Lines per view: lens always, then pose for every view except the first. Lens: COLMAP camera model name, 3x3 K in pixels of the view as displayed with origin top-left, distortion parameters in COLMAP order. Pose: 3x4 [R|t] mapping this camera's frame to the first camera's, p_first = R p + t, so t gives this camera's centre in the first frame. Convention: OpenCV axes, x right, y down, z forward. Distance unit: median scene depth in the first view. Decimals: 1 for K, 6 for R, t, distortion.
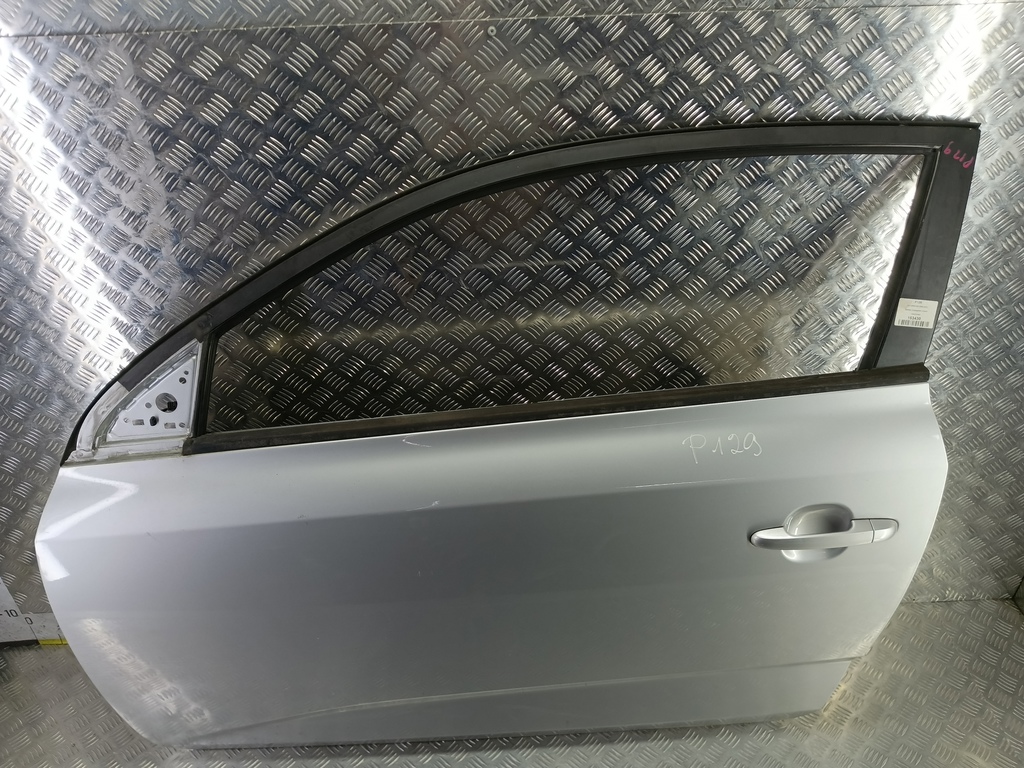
lens RADIAL K [[843.8, 0, 508.2], [0, 843.8, 394.5], [0, 0, 1]] dist [0.101373, -0.213763]
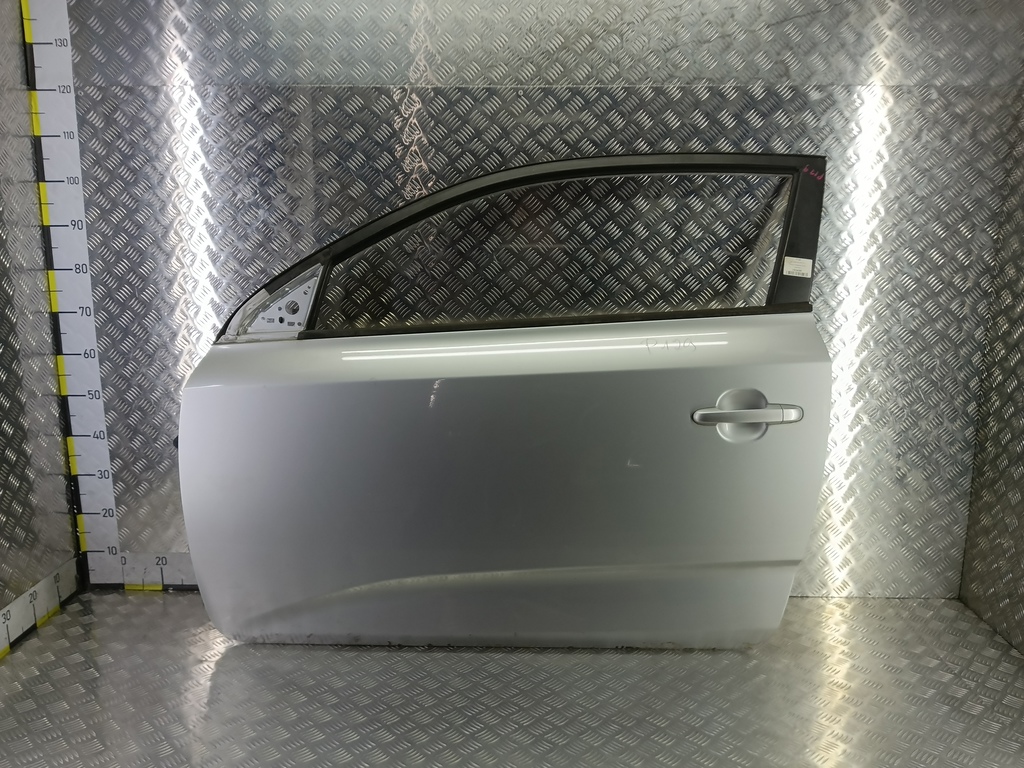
lens RADIAL K [[843.3, 0, 512.0], [0, 843.3, 384.0], [0, 0, 1]] dist [0.110946, -0.239964]
pose [[0.997822, 0.035092, -0.055864, 0.070794], [-0.055534, 0.903894, -0.424135, 0.740840], [0.035612, 0.426314, 0.903874, -0.271315]]
